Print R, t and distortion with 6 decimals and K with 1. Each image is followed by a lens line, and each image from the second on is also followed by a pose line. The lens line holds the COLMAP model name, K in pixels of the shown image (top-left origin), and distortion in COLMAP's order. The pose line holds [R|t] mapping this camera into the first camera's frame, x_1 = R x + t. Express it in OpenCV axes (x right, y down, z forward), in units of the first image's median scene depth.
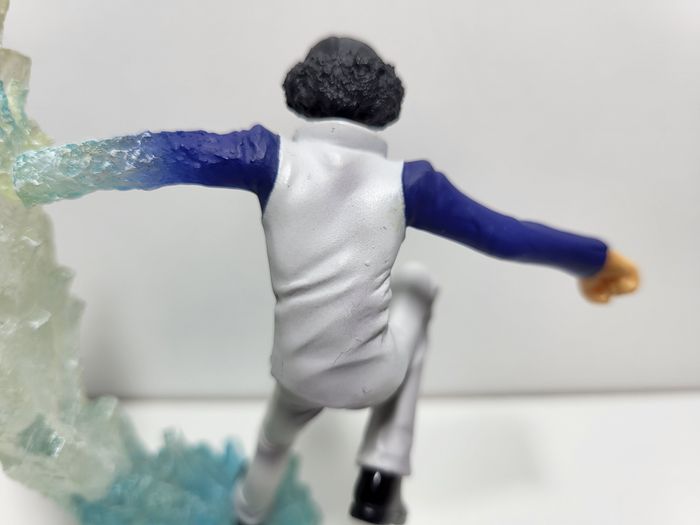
lens RADIAL K [[602.0, 0, 354.1], [0, 602.0, 262.1], [0, 0, 1]] dist [-0.086074, 0.003125]
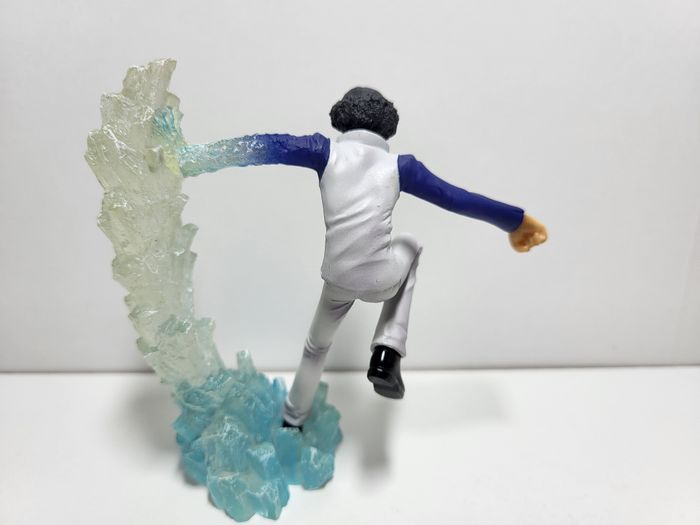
lens RADIAL K [[560.9, 0, 353.7], [0, 560.9, 264.2], [0, 0, 1]] dist [-0.041510, -0.007999]
pose [[0.999982, 0.000046, -0.005938, -0.041556], [-0.000793, 0.992056, -0.125794, 0.377204], [0.005885, 0.125796, 0.992039, -0.626025]]
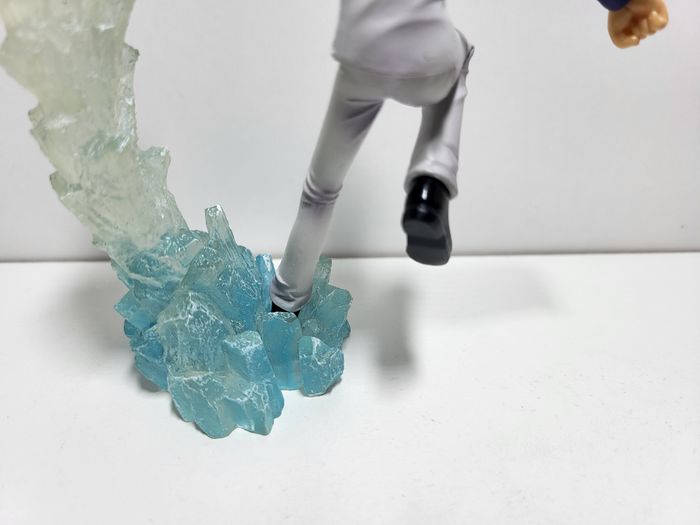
lens RADIAL K [[580.2, 0, 350.0], [0, 580.2, 262.5], [0, 0, 1]] dist [-0.046806, 0.006841]
pose [[0.999847, -0.004165, 0.016982, -0.139058], [0.004057, 0.999972, 0.006357, 0.584966], [-0.017008, -0.006287, 0.999836, -0.023290]]
